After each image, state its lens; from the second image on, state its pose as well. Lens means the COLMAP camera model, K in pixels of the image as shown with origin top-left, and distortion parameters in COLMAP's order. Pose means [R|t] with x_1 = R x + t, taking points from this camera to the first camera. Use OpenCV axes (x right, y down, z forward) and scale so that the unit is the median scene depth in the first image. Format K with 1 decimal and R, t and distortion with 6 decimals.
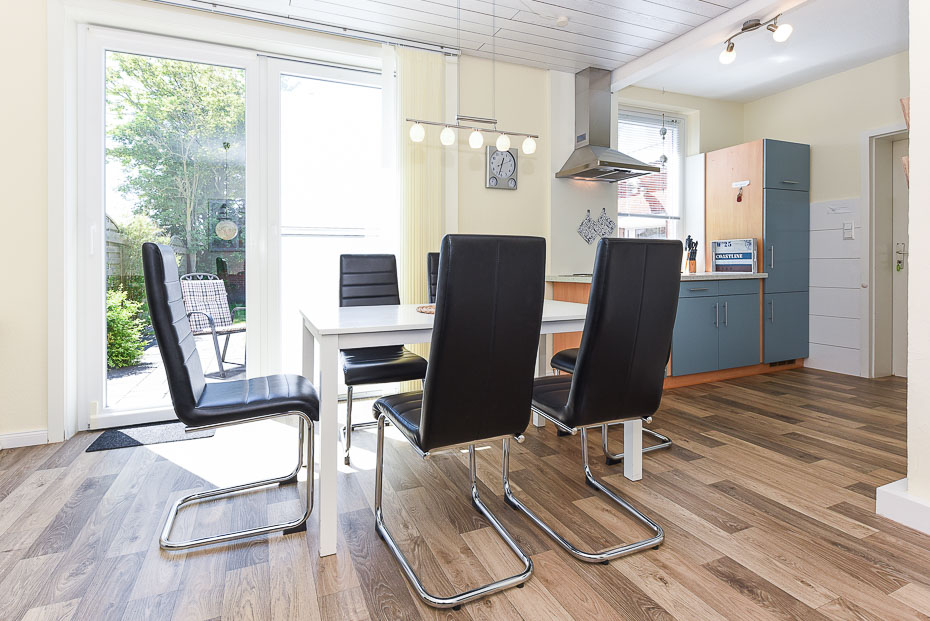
lens RADIAL K [[445.6, 0, 431.8], [0, 445.6, 273.0], [0, 0, 1]] dist [-0.004323, -0.000298]
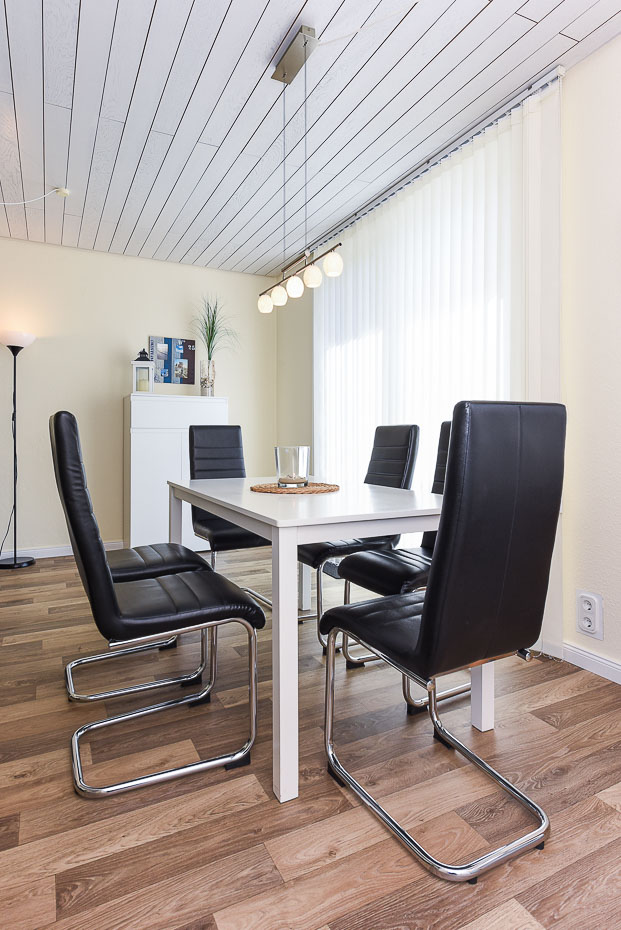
lens RADIAL K [[508.9, 0, 314.9], [0, 508.9, 446.5], [0, 0, 1]] dist [-0.000457, -0.001166]
pose [[0.109353, 0.013427, -0.993912, 0.606356], [-0.012618, 0.999847, 0.012119, -0.010781], [0.993923, 0.011216, 0.109505, 0.548325]]
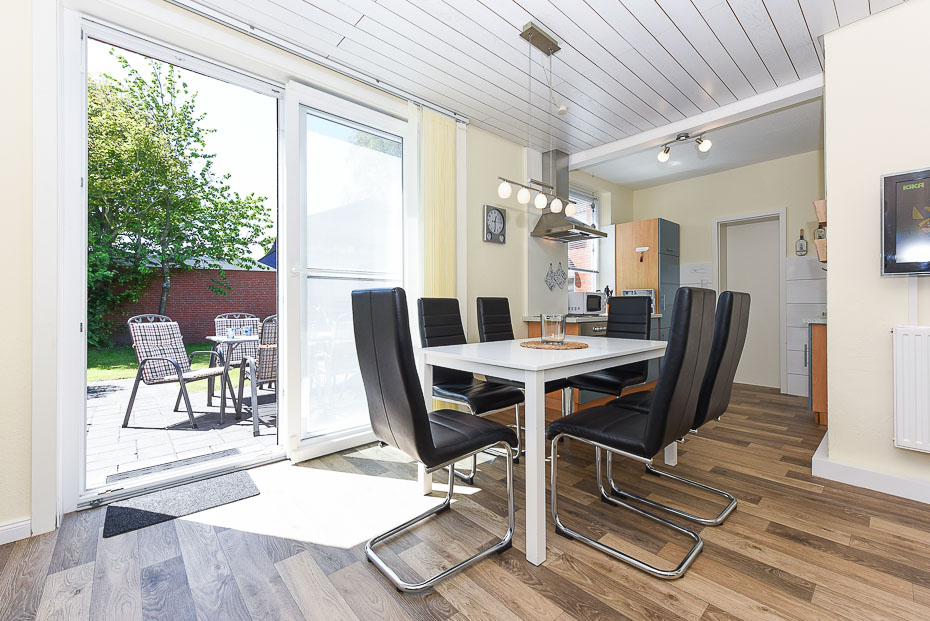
lens RADIAL K [[386.0, 0, 458.5], [0, 386.0, 307.1], [0, 0, 1]] dist [-0.006217, 0.000739]
pose [[0.942273, 0.004108, 0.334820, -0.259086], [0.000744, 0.999897, -0.014361, -0.004424], [-0.334845, 0.013781, 0.942173, 0.075922]]
